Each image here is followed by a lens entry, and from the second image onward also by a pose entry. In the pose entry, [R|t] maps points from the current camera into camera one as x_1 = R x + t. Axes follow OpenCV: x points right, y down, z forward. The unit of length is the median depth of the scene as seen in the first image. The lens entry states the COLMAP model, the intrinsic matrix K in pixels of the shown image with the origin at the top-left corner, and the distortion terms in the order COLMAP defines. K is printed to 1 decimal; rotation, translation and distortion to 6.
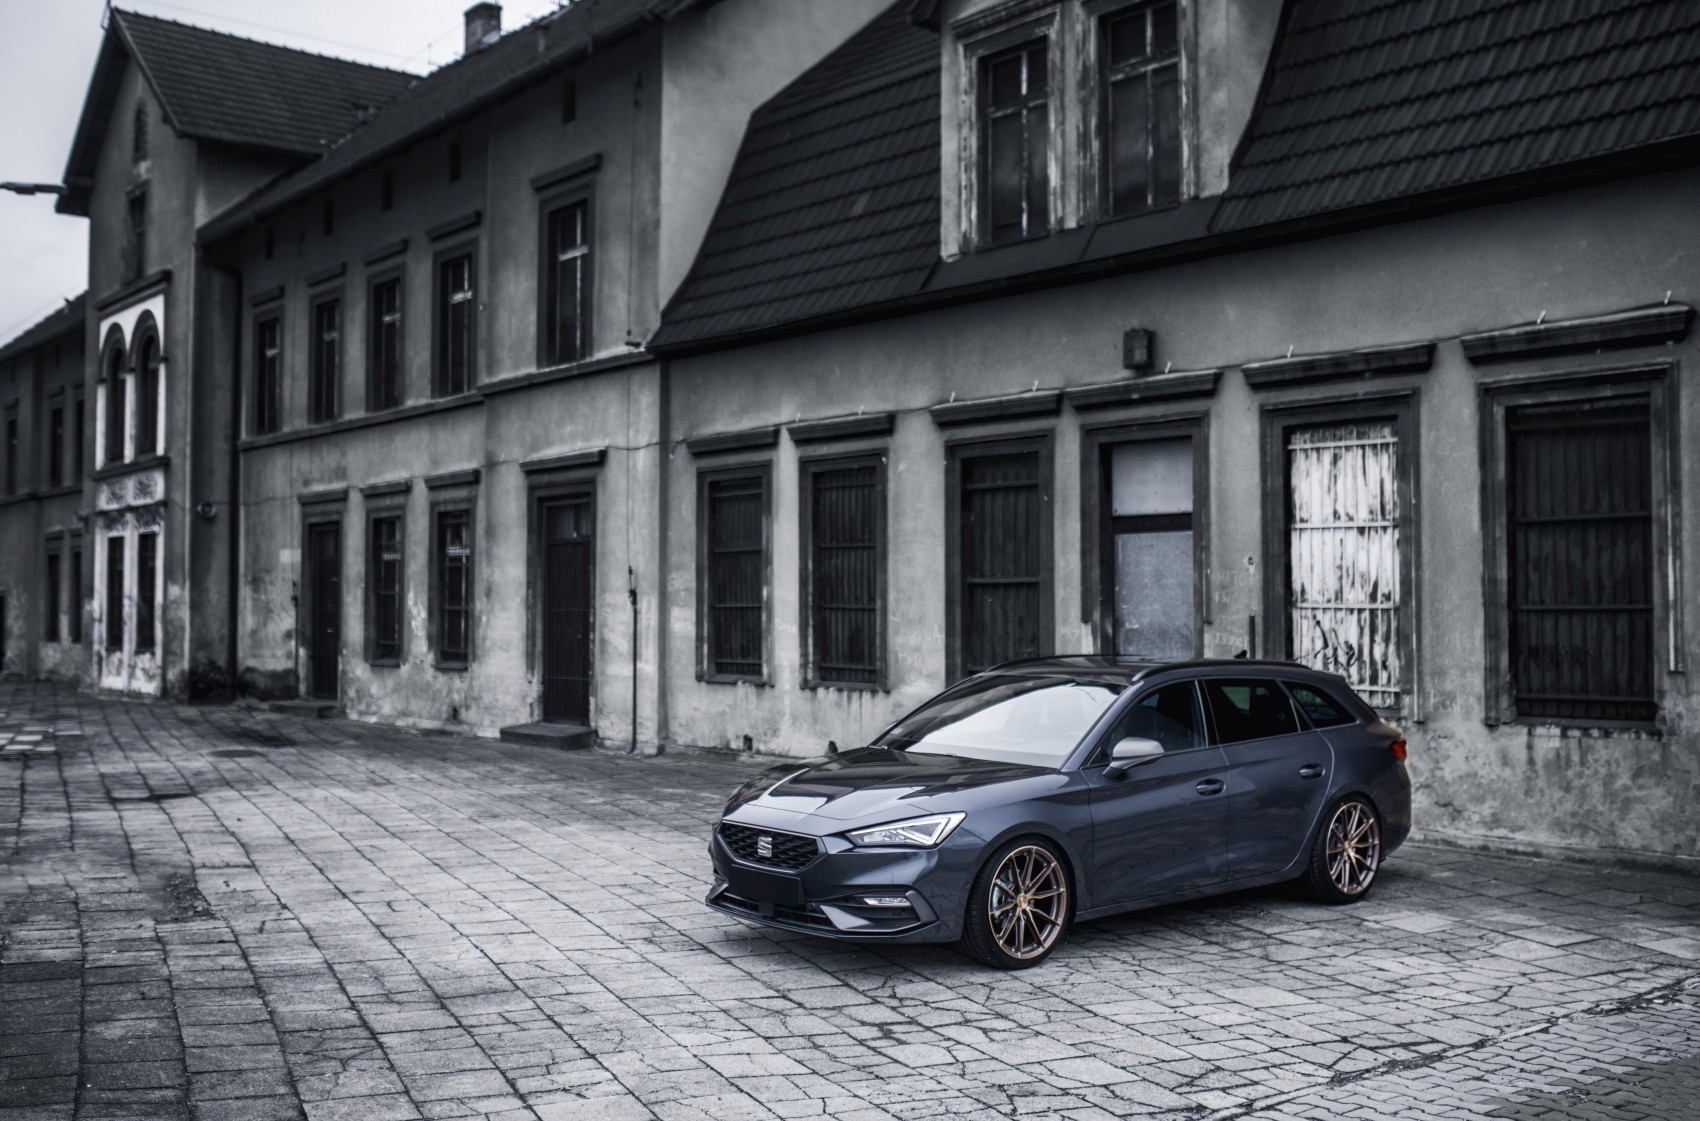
lens RADIAL K [[1797.3, 0, 869.6], [0, 1797.3, 471.9], [0, 0, 1]] dist [-0.039902, 0.052178]
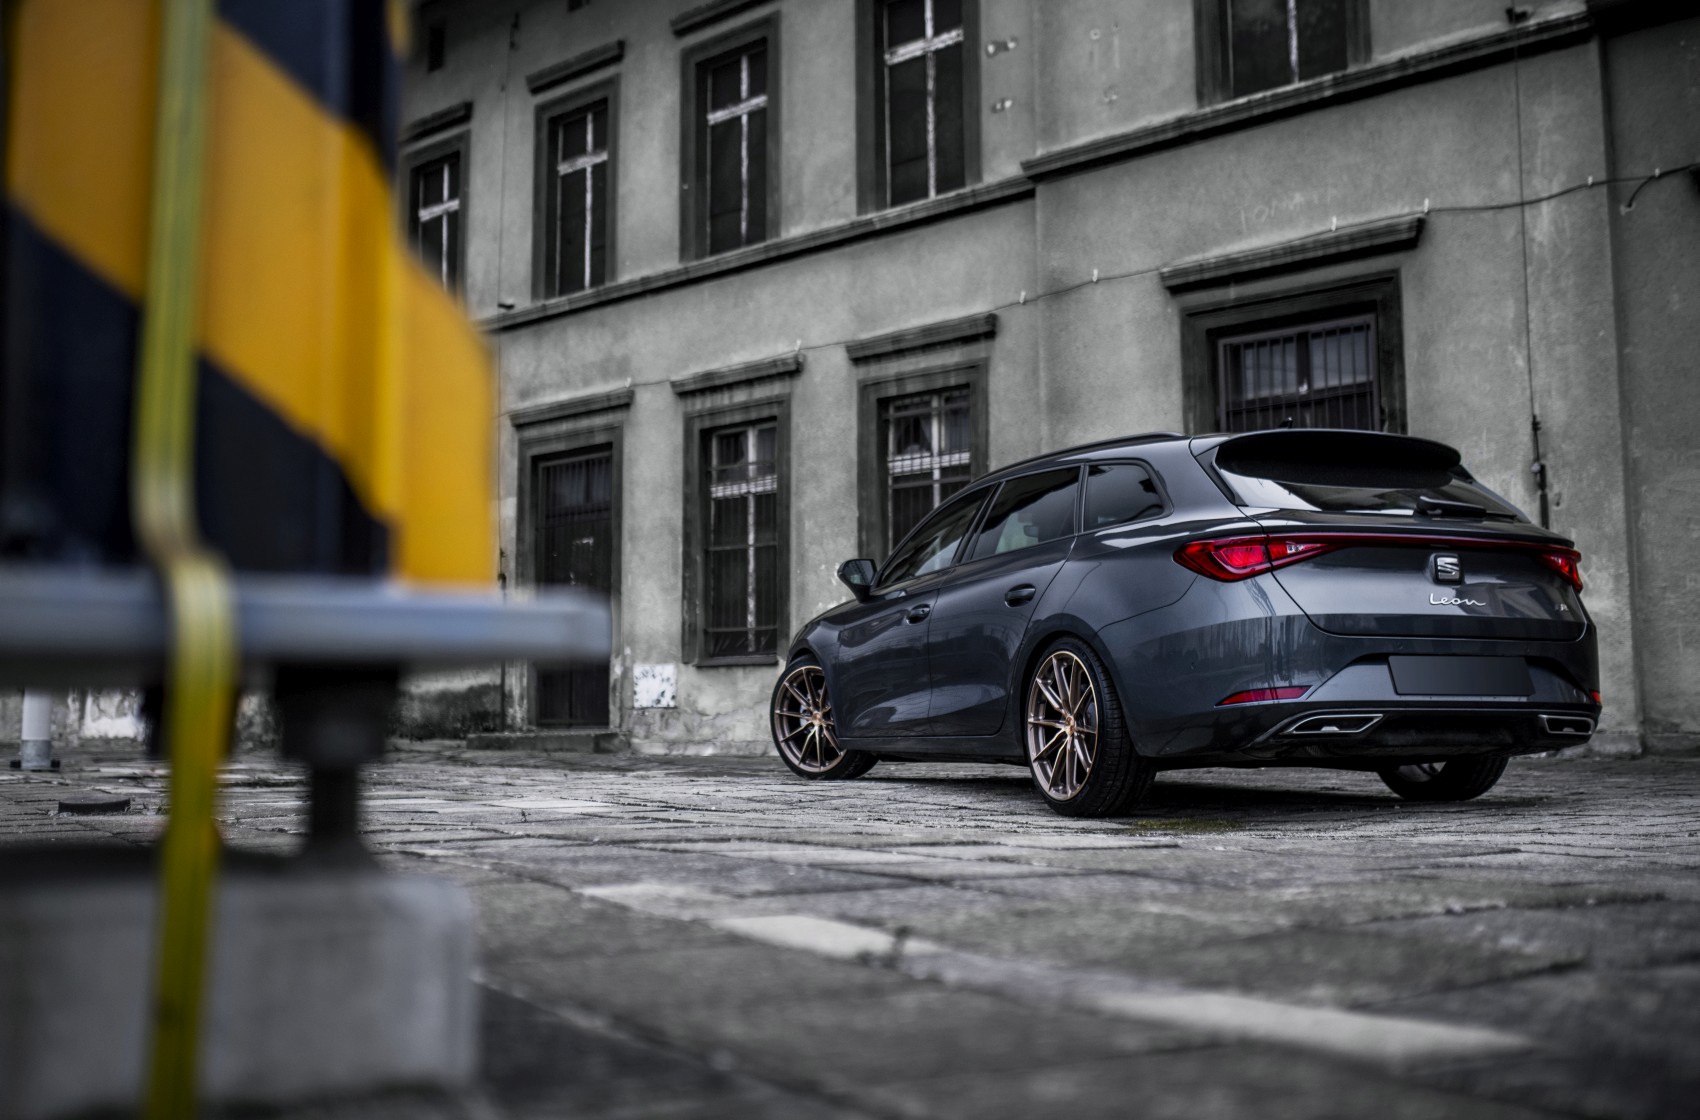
lens RADIAL K [[1722.4, 0, 850.3], [0, 1722.4, 523.6], [0, 0, 1]] dist [-0.070310, 0.013146]
pose [[0.986391, 0.027240, 0.162144, -0.447339], [-0.018070, 0.998167, -0.057763, 0.126845], [-0.163420, 0.054047, 0.985075, 0.582552]]
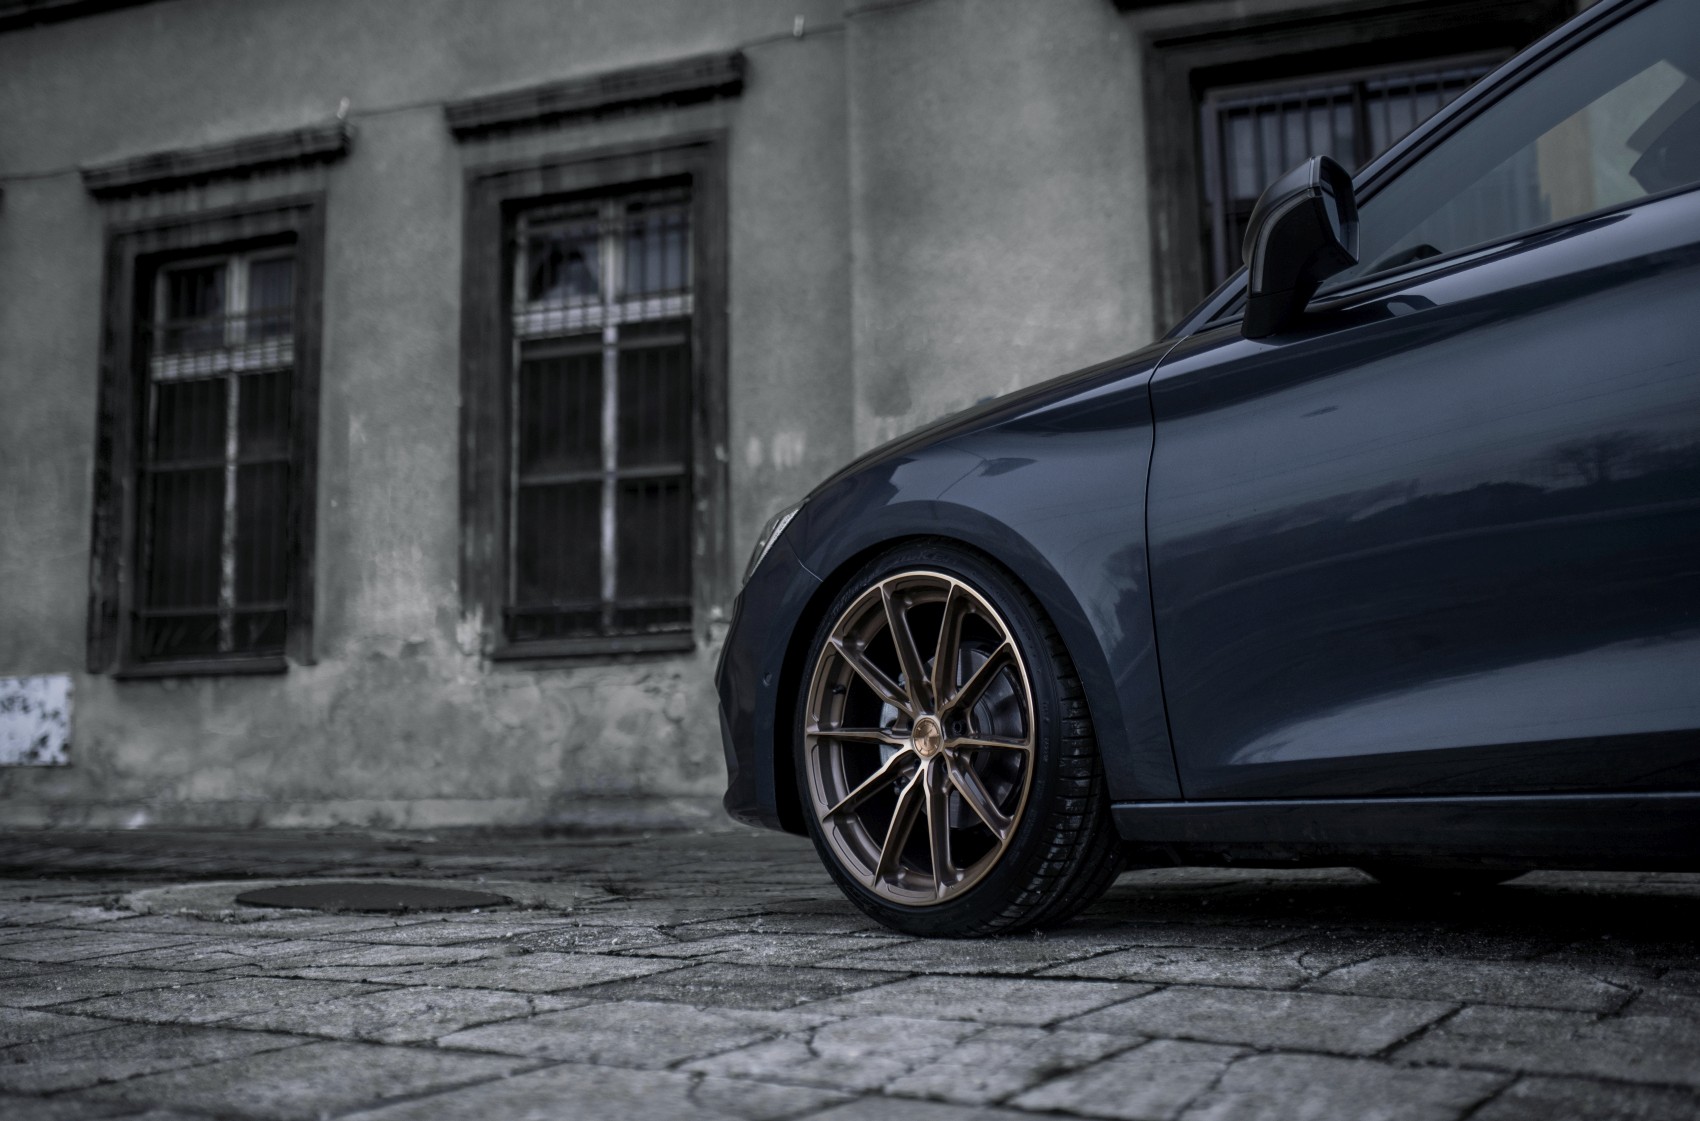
lens RADIAL K [[1710.0, 0, 803.0], [0, 1710.0, 538.2], [0, 0, 1]] dist [-0.056001, 0.042866]
pose [[0.849628, 0.066219, 0.523209, -0.466993], [-0.021025, 0.995550, -0.091857, 0.149059], [-0.526964, 0.067044, 0.847239, 0.924884]]
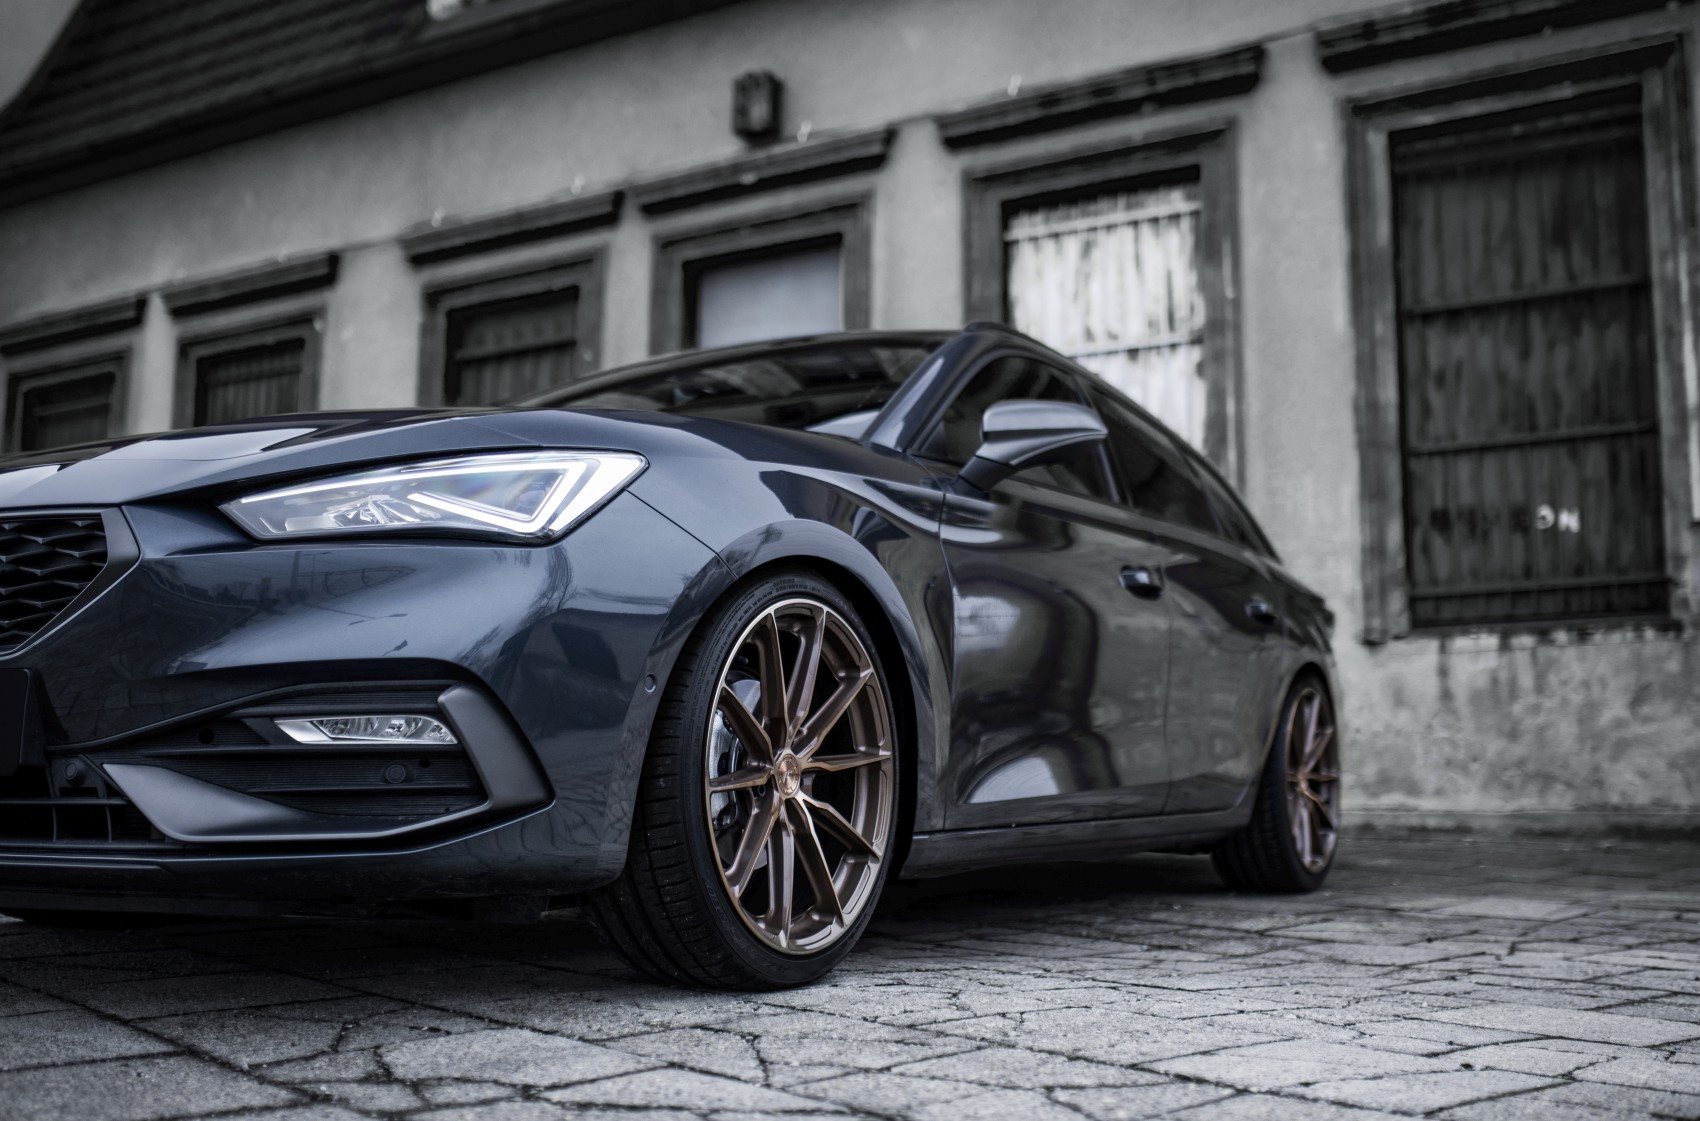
lens RADIAL K [[1774.5, 0, 891.8], [0, 1774.5, 516.9], [0, 0, 1]] dist [-0.019050, 0.006365]
pose [[0.943559, 0.053419, 0.326868, -0.001416], [-0.025386, 0.995669, -0.089441, 0.102894], [-0.330230, 0.076095, 0.940828, 0.320356]]
